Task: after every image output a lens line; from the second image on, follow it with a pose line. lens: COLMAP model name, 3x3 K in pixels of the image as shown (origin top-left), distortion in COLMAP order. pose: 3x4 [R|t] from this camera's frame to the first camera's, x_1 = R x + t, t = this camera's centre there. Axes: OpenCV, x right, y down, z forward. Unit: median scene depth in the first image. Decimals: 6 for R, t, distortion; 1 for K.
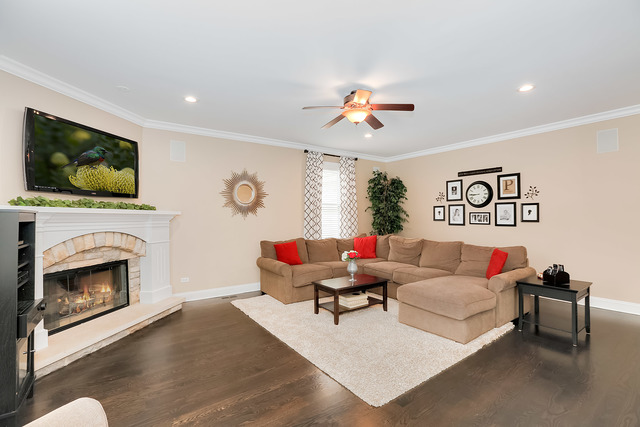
lens RADIAL K [[293.6, 0, 321.2], [0, 293.6, 215.6], [0, 0, 1]] dist [-0.034758, 0.007281]
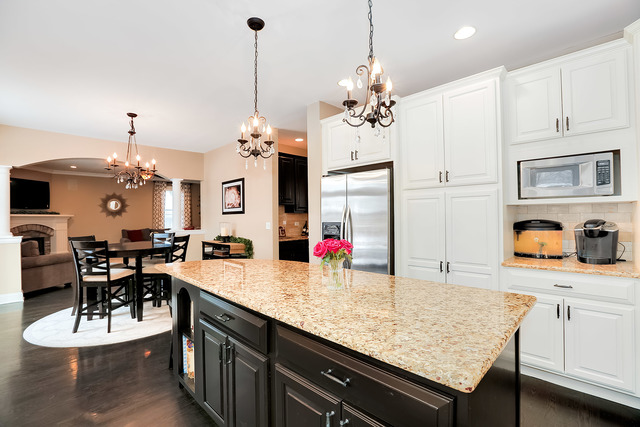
lens RADIAL K [[293.6, 0, 315.5], [0, 293.6, 216.6], [0, 0, 1]] dist [-0.034758, 0.007281]
pose [[0.988499, -0.000893, 0.151224, 0.768855], [0.000523, 0.999997, 0.002486, -0.006201], [-0.151225, -0.002379, 0.988496, -1.074283]]
